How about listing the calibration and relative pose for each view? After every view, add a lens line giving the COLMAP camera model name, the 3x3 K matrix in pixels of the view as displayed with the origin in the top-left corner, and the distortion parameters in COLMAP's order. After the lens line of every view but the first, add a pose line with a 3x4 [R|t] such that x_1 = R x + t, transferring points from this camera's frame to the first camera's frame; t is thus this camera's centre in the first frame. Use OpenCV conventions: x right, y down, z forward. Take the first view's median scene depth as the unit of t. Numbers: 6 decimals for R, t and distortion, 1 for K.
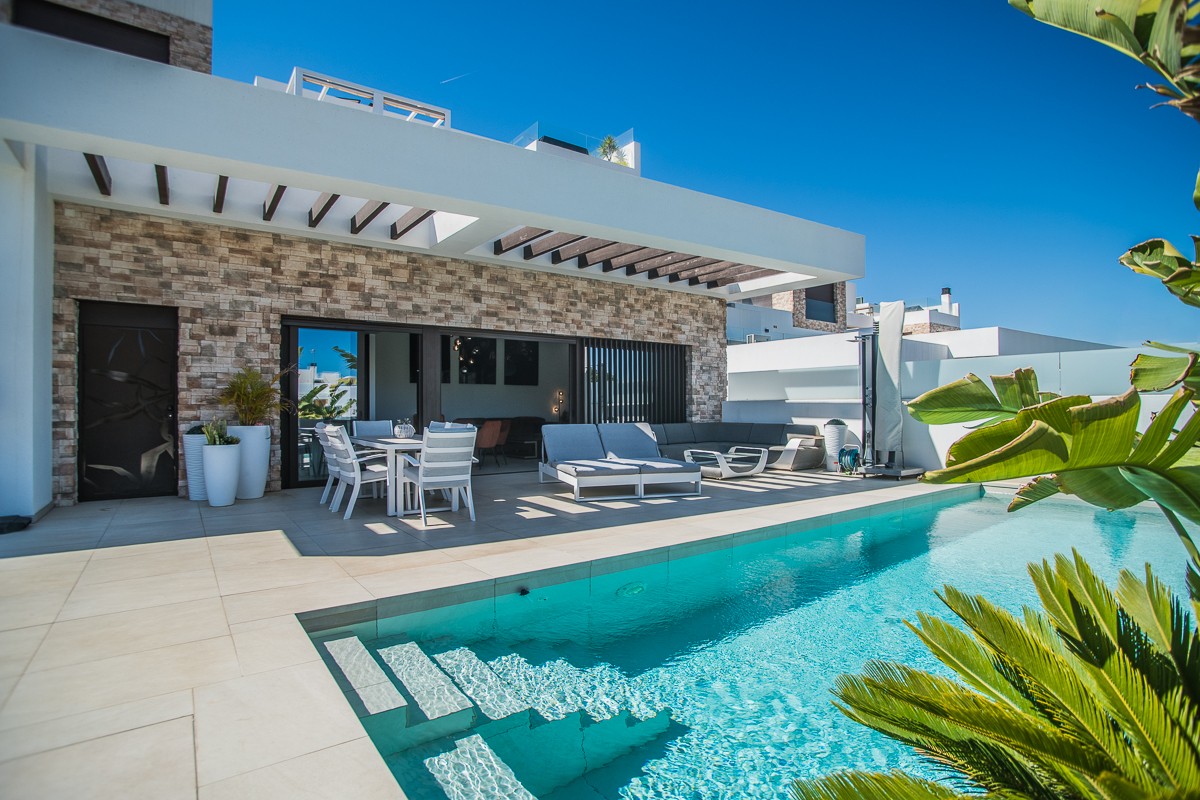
lens RADIAL K [[596.8, 0, 609.0], [0, 596.8, 405.2], [0, 0, 1]] dist [-0.037323, 0.007692]
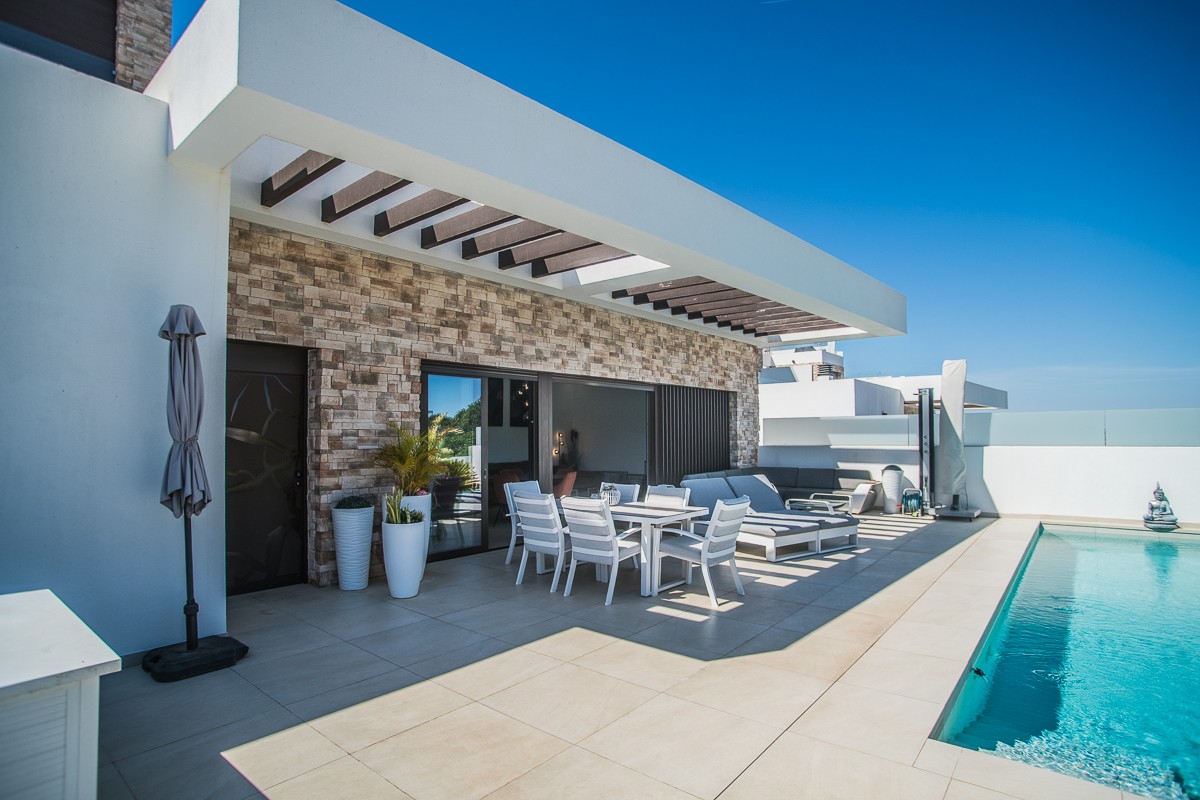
lens RADIAL K [[596.8, 0, 610.9], [0, 596.8, 429.5], [0, 0, 1]] dist [-0.037323, 0.007692]
pose [[0.968879, -0.000917, 0.247532, -0.462863], [0.002891, 0.999967, -0.007610, -0.042051], [-0.247517, 0.008089, 0.968850, 0.099015]]
